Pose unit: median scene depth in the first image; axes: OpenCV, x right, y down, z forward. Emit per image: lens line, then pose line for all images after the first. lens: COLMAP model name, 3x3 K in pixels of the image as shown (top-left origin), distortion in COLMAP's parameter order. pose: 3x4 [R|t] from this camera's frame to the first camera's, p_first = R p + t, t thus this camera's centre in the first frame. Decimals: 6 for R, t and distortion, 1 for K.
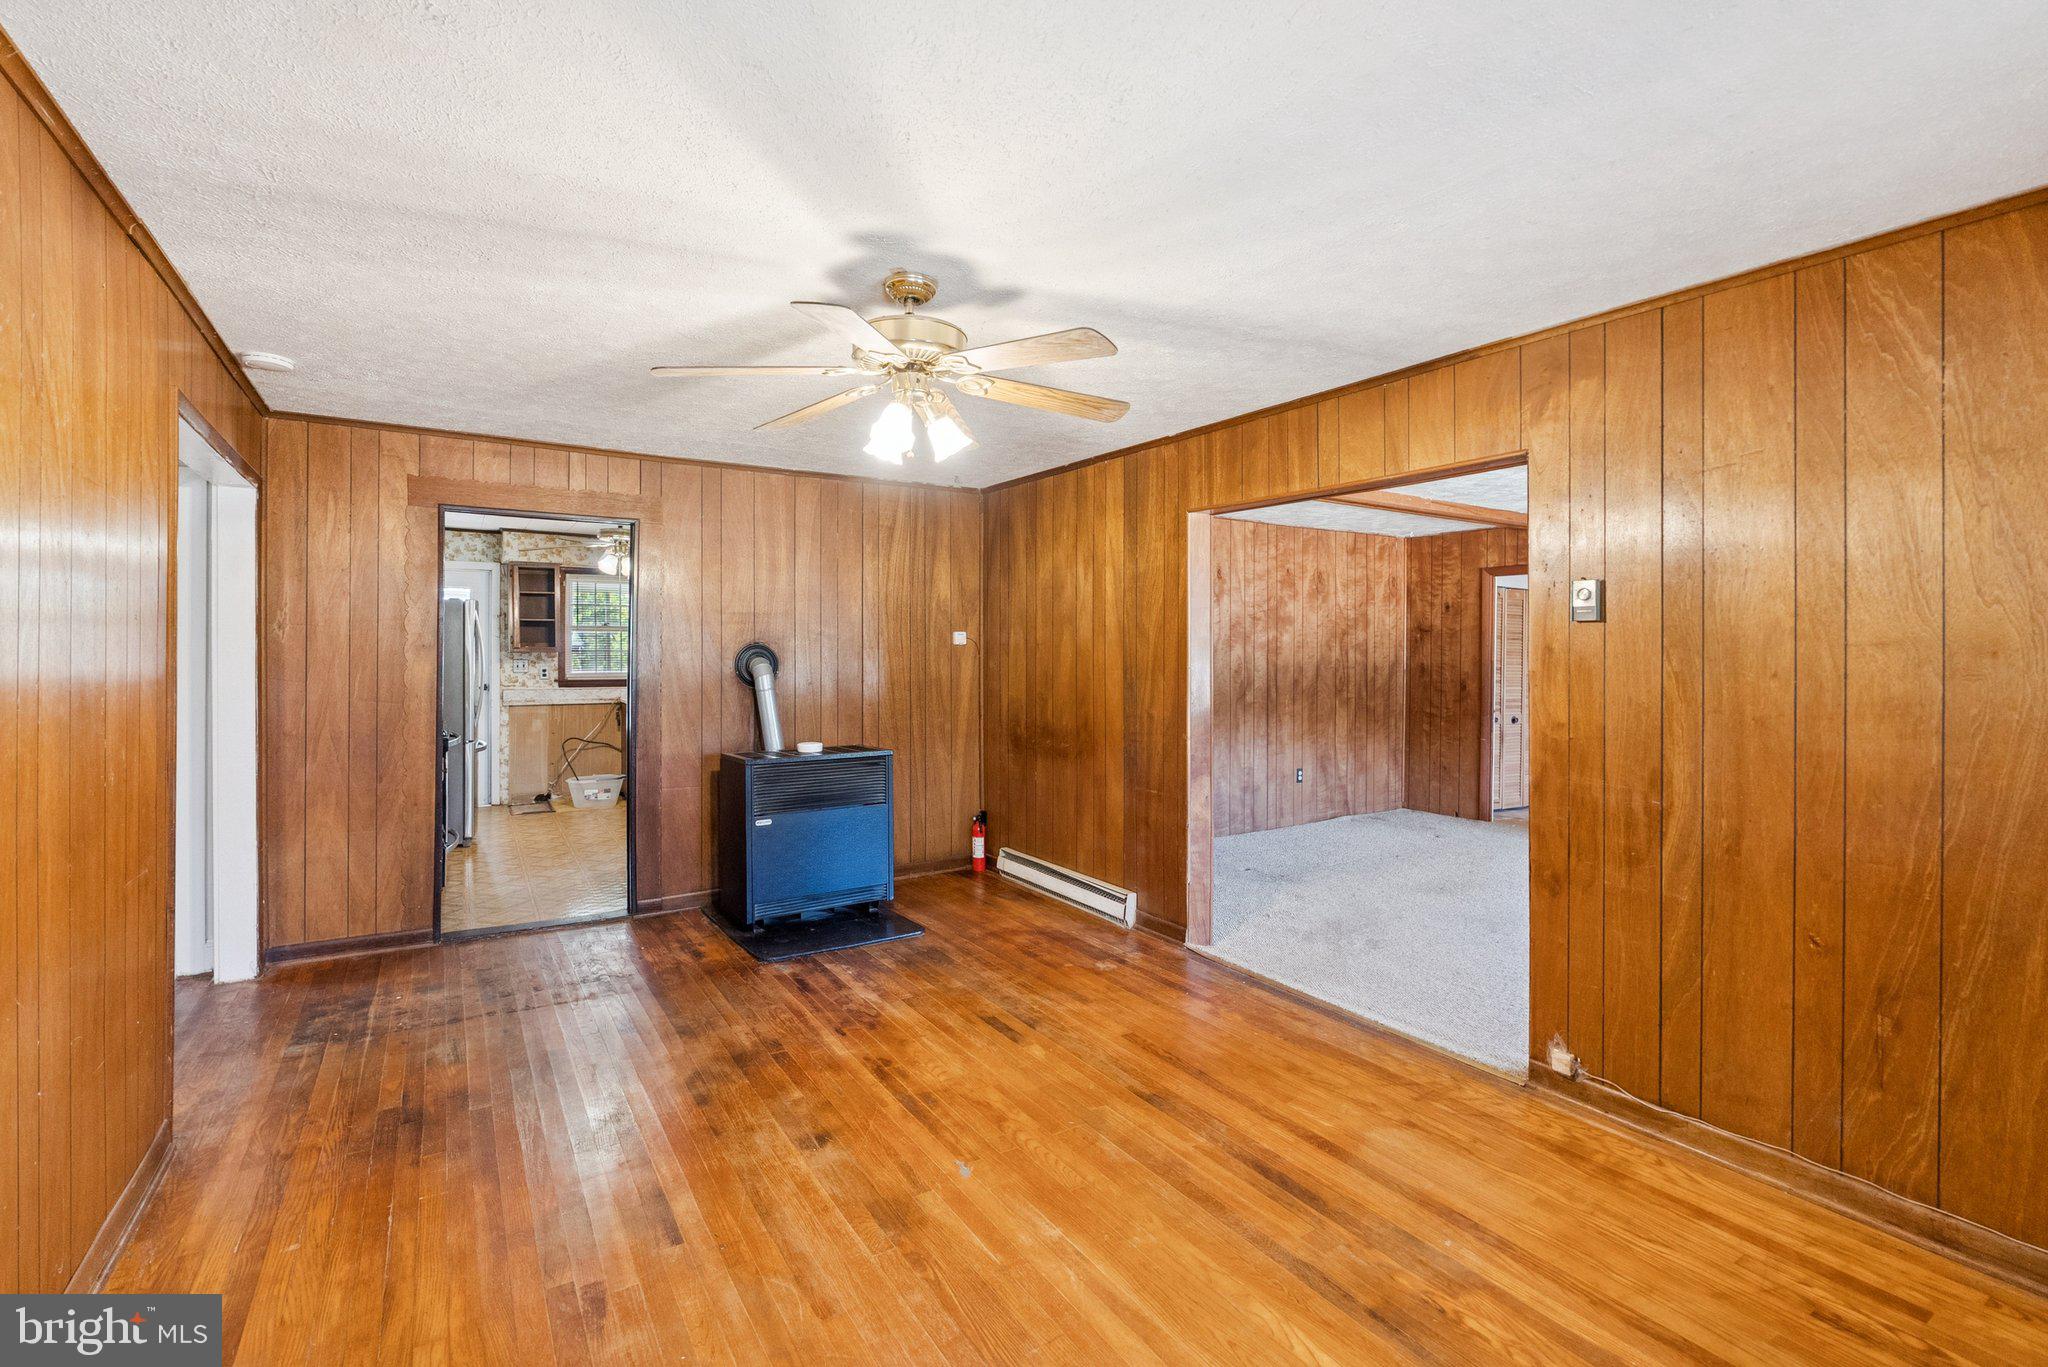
lens RADIAL K [[920.1, 0, 1030.4], [0, 920.1, 640.6], [0, 0, 1]] dist [-0.001099, -0.000110]
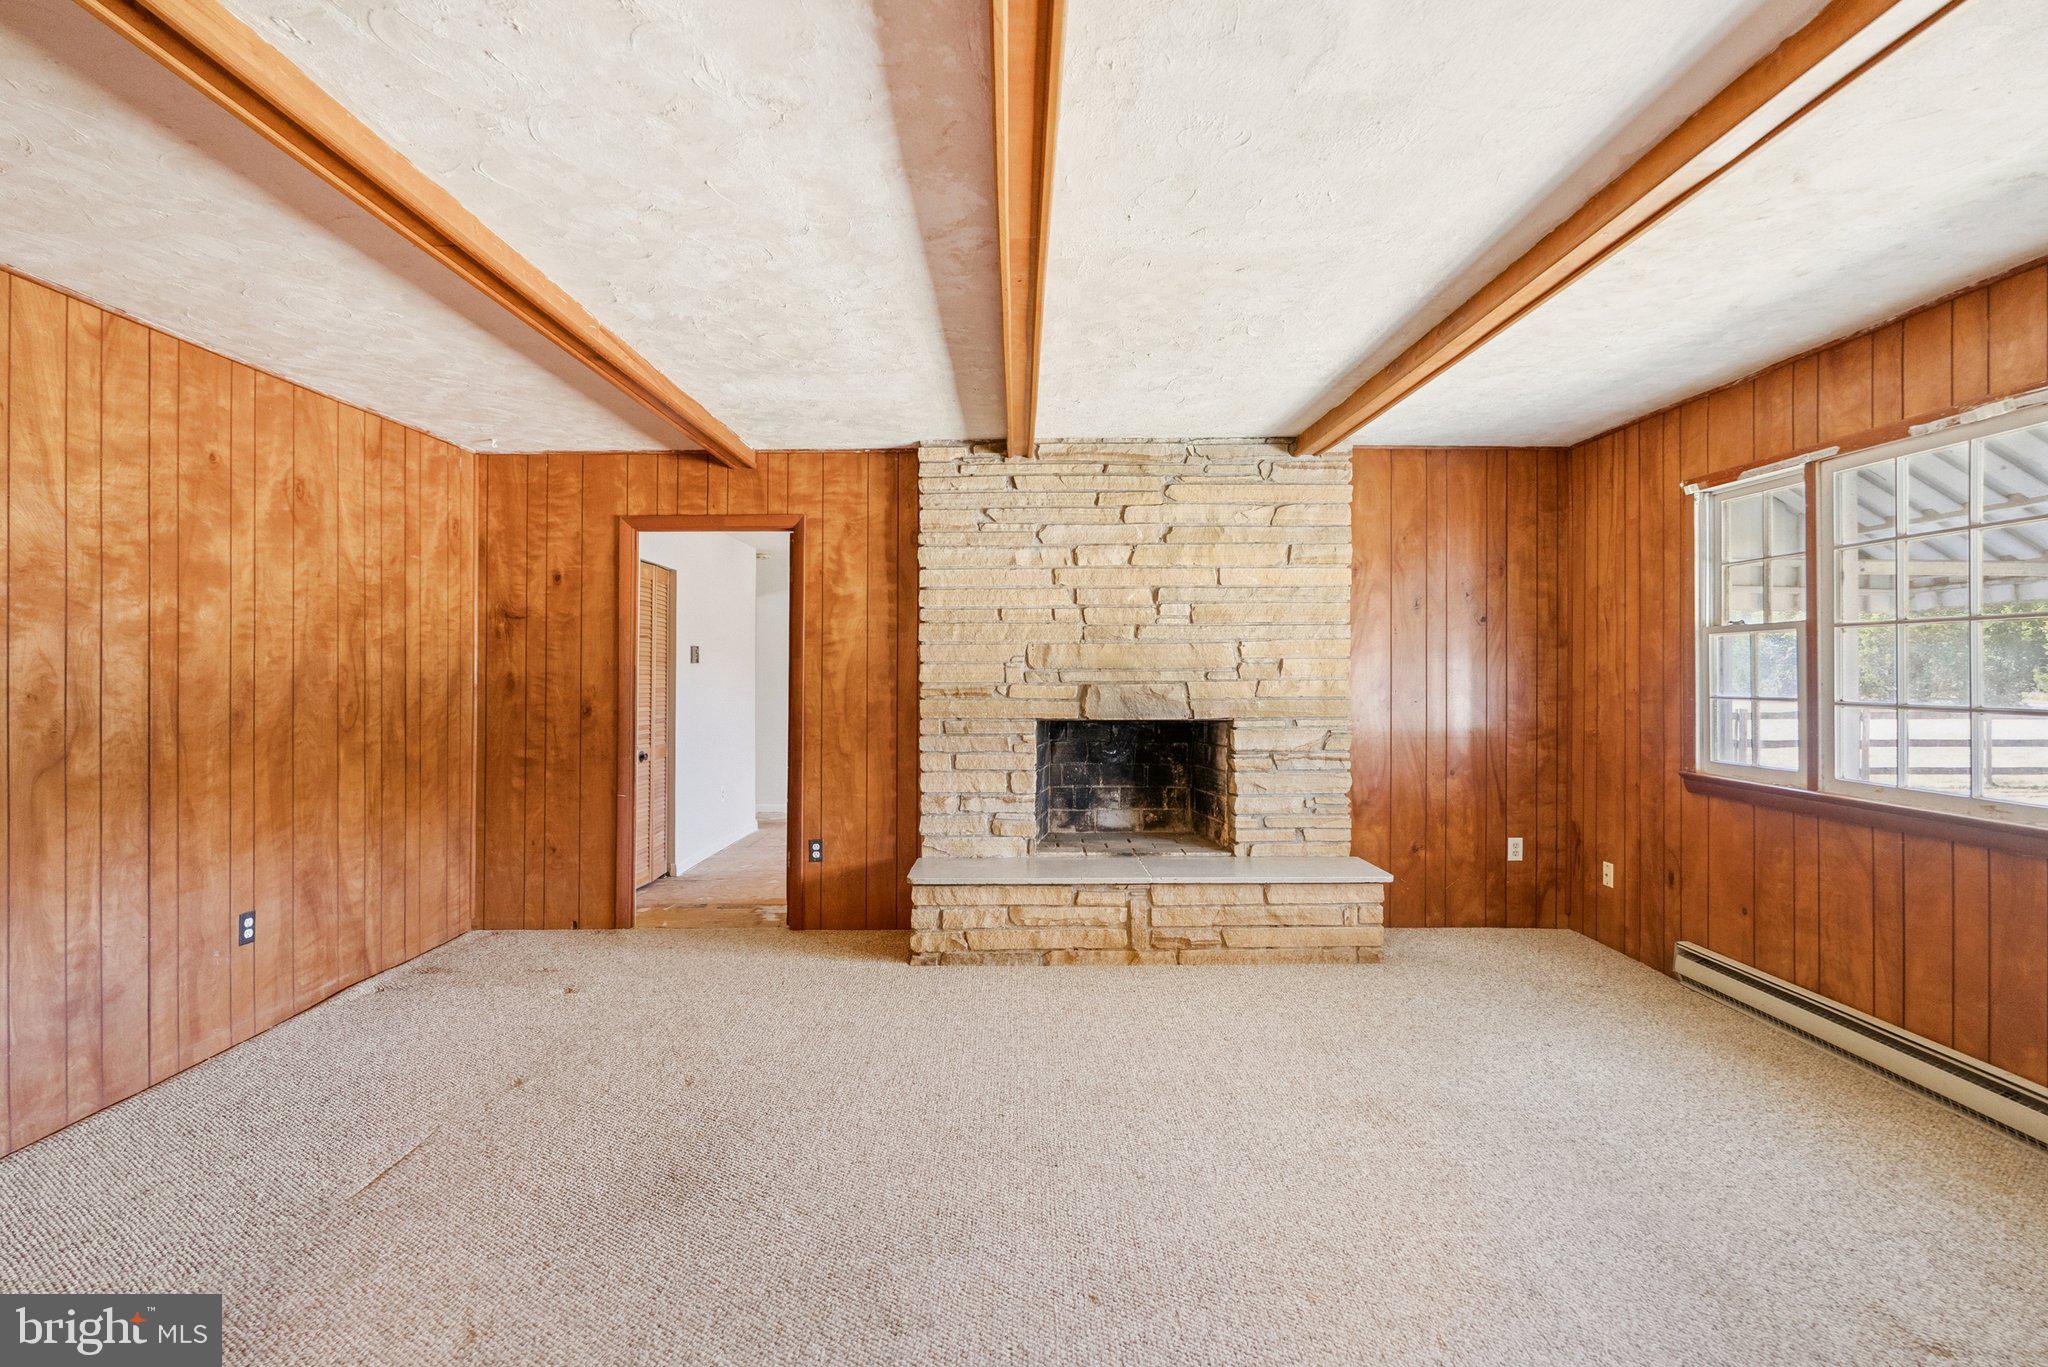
lens RADIAL K [[916.5, 0, 1025.9], [0, 916.5, 664.8], [0, 0, 1]] dist [-0.001718, -0.000901]
pose [[0.536665, -0.002892, 0.843791, 0.118082], [-0.000858, 0.999992, 0.003974, 0.017283], [-0.843795, -0.002857, 0.536658, 0.431176]]
